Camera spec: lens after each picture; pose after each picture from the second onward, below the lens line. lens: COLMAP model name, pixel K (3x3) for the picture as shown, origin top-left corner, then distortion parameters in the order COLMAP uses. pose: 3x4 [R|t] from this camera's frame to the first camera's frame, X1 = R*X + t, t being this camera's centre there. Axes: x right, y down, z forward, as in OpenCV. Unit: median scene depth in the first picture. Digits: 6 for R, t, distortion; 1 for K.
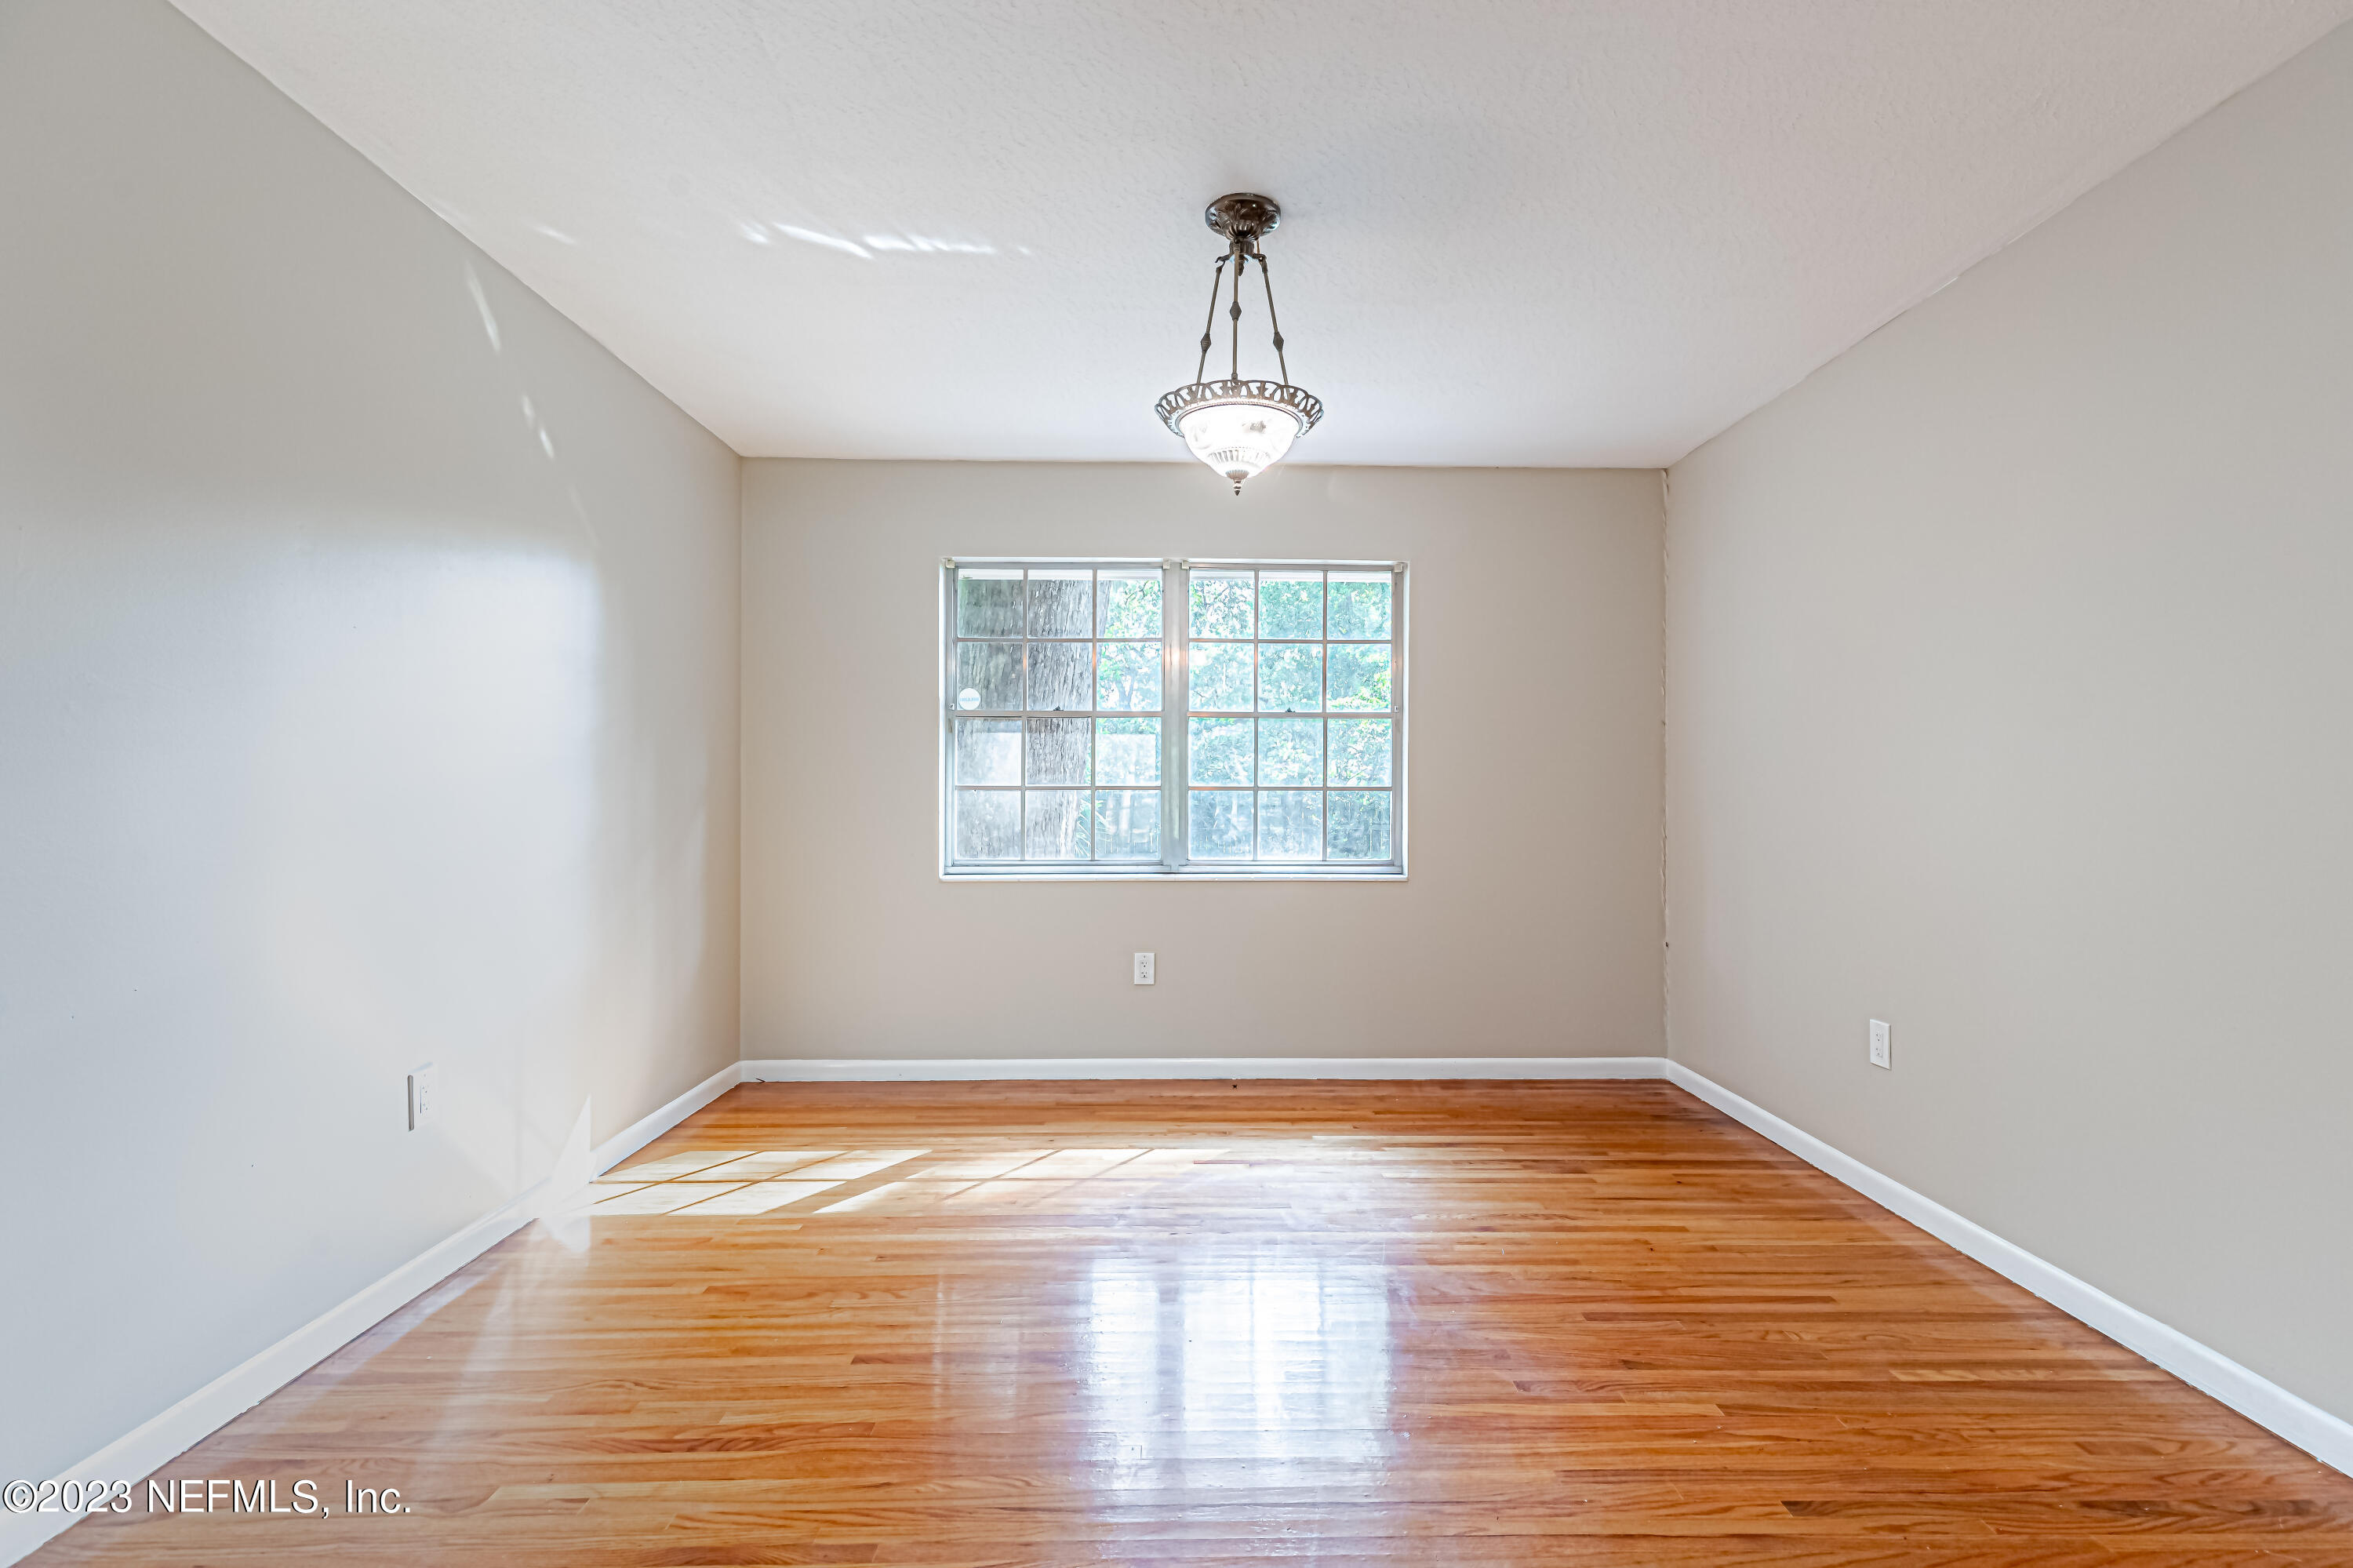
lens RADIAL K [[1076.7, 0, 1187.7], [0, 1076.7, 790.7], [0, 0, 1]] dist [0.010216, -0.002435]
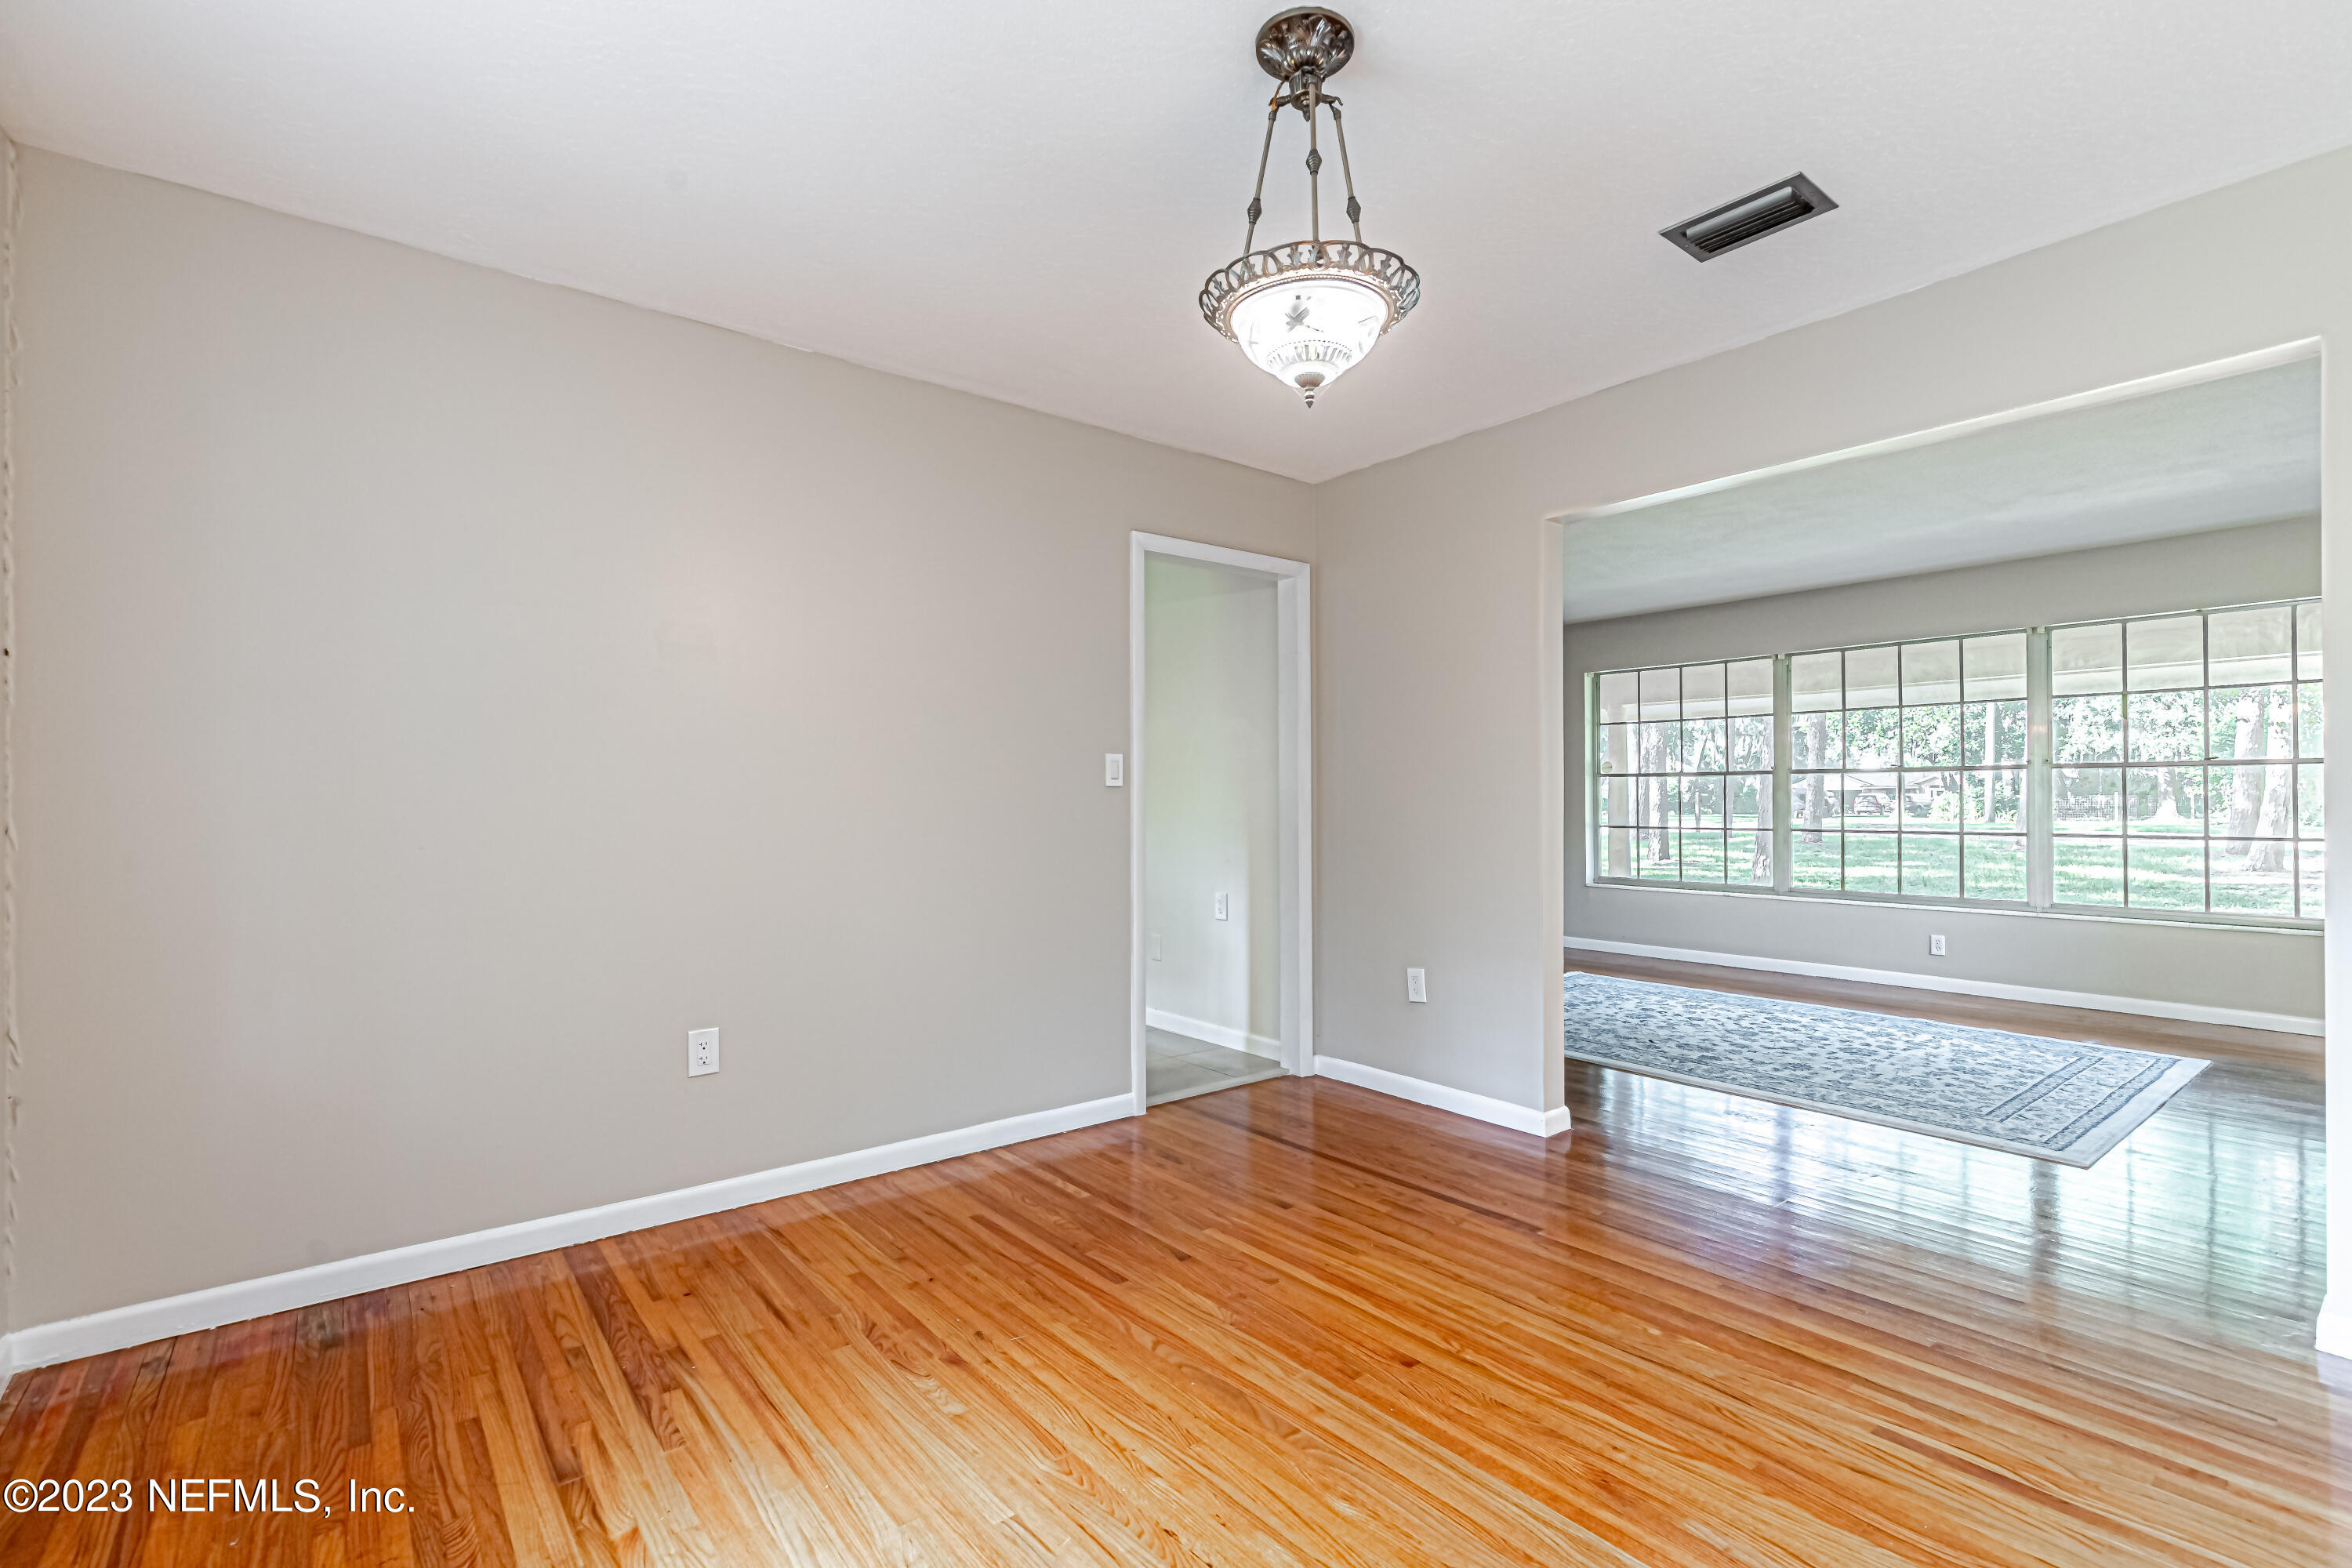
lens RADIAL K [[1076.2, 0, 1190.0], [0, 1076.2, 787.8], [0, 0, 1]] dist [0.010216, -0.002435]
pose [[-0.621710, 0.010349, 0.783179, -0.446758], [-0.002013, 0.999888, -0.014811, 0.004837], [-0.783245, -0.010785, -0.621619, 1.372122]]
